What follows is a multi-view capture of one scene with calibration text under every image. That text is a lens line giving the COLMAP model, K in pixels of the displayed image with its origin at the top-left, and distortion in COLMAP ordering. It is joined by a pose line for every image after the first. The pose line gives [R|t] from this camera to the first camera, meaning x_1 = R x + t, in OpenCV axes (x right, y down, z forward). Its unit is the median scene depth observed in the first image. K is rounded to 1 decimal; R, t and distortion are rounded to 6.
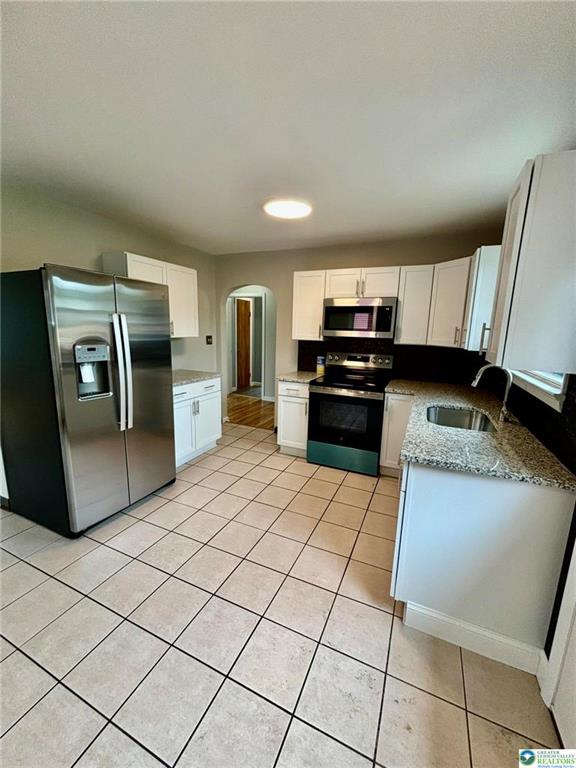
lens RADIAL K [[307.5, 0, 289.3], [0, 307.5, 386.2], [0, 0, 1]] dist [-0.000805, -0.000181]
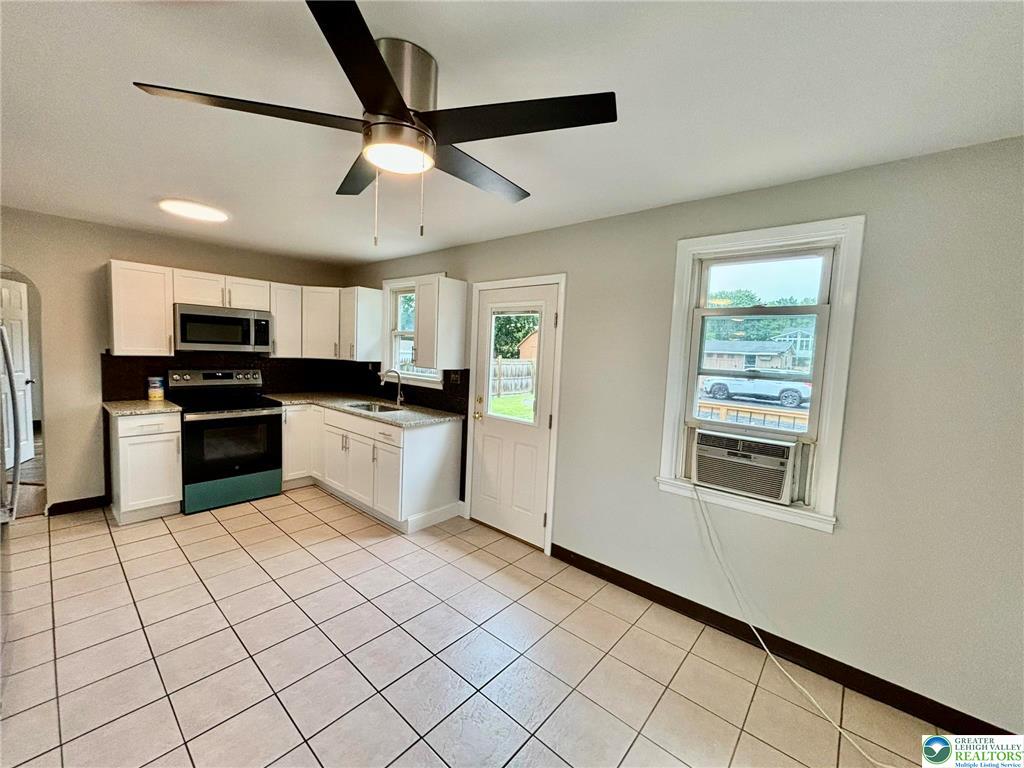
lens RADIAL K [[410.0, 0, 513.9], [0, 410.0, 383.1], [0, 0, 1]] dist [-0.000805, -0.000181]
pose [[0.289700, -0.089653, 0.952909, -0.694898], [0.142241, 0.988580, 0.049766, -0.011480], [-0.946489, 0.121126, 0.299144, -0.121298]]
